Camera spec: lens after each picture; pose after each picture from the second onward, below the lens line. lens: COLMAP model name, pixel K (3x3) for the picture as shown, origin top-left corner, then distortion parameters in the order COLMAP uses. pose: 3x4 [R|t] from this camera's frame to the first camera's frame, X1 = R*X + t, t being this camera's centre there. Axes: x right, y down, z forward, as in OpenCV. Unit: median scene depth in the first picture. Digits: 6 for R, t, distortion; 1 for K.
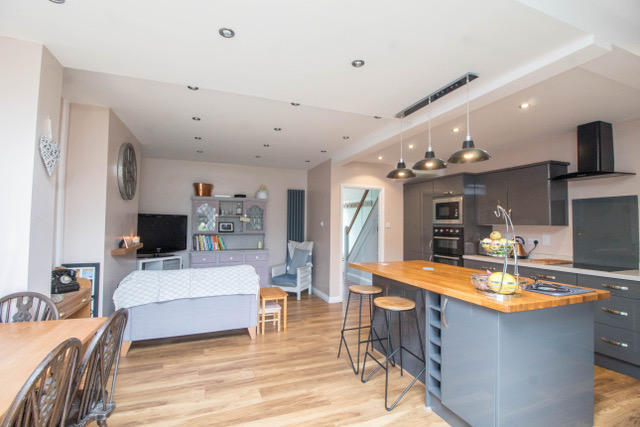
lens RADIAL K [[298.7, 0, 320.0], [0, 298.7, 213.5], [0, 0, 1]] dist [-0.031873, -0.000727]
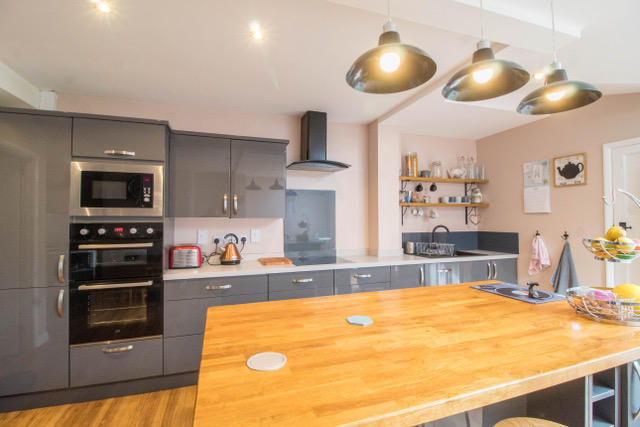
lens RADIAL K [[298.7, 0, 320.0], [0, 298.7, 213.5], [0, 0, 1]] dist [-0.031873, -0.000727]
pose [[0.059741, 0.005409, 0.998199, -0.031207], [-0.025210, 0.999675, -0.003908, 0.024244], [-0.997896, -0.024931, 0.059858, 0.666955]]
